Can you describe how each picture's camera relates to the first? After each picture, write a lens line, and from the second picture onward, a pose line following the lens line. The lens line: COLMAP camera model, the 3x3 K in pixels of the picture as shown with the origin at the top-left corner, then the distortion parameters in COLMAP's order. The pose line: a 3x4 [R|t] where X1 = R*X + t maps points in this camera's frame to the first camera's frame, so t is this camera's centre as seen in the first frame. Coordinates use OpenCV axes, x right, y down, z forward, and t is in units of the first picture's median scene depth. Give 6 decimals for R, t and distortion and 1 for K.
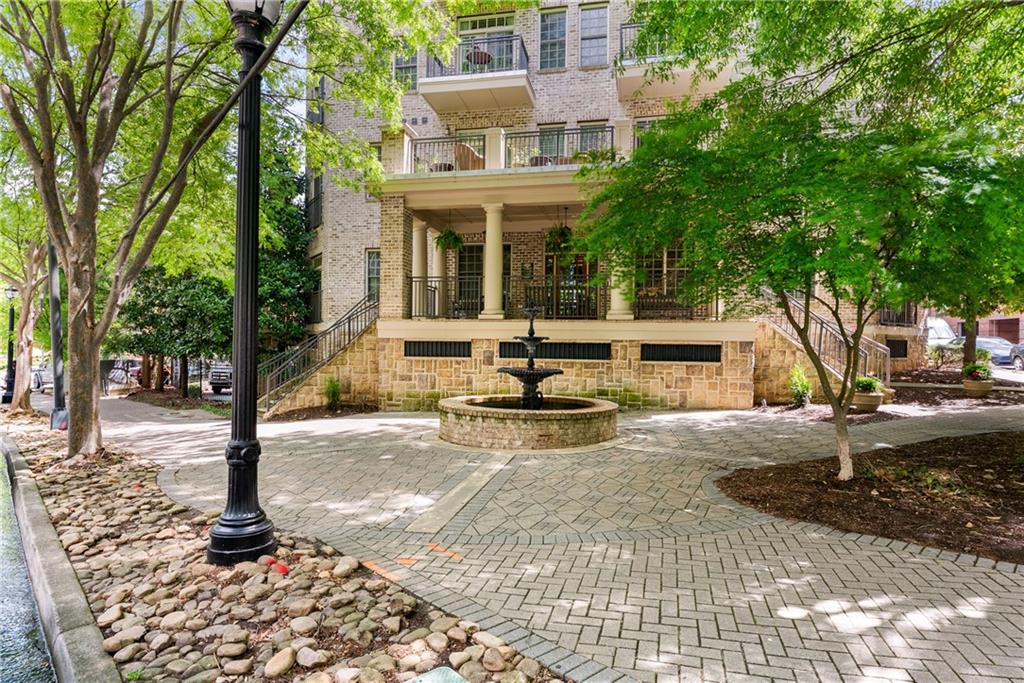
lens RADIAL K [[559.8, 0, 511.7], [0, 559.8, 341.3], [0, 0, 1]] dist [-0.002764, -0.000355]
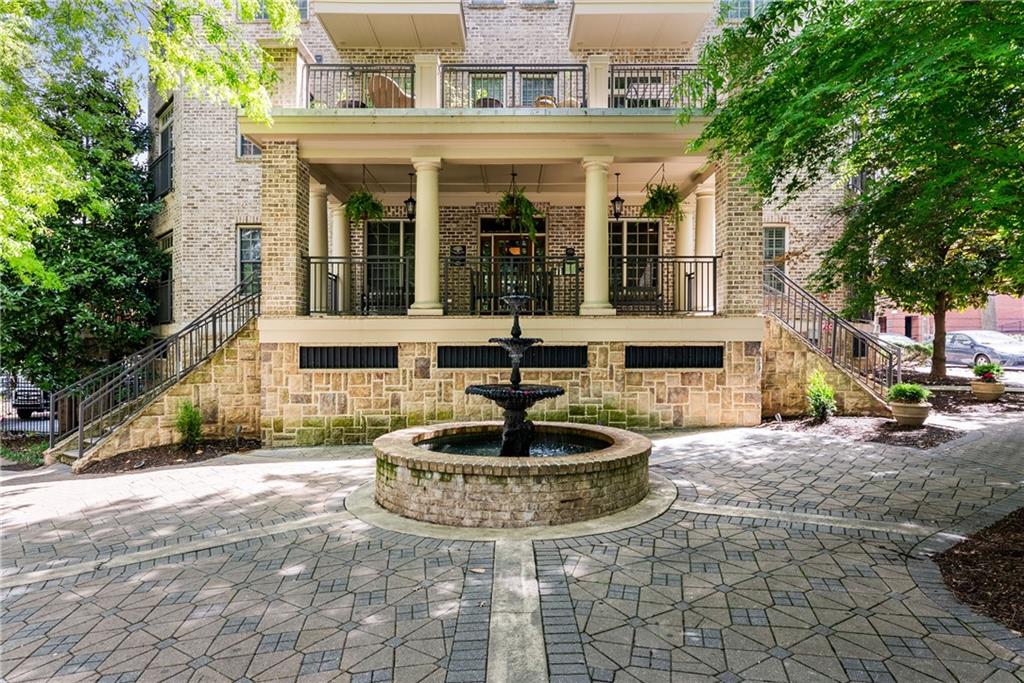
lens RADIAL K [[559.8, 0, 513.2], [0, 559.8, 338.4], [0, 0, 1]] dist [-0.002764, -0.000355]
pose [[0.977743, -0.011111, 0.209512, -0.077135], [0.013193, 0.999876, -0.008542, -0.001700], [-0.209391, 0.011116, 0.977769, 0.257510]]
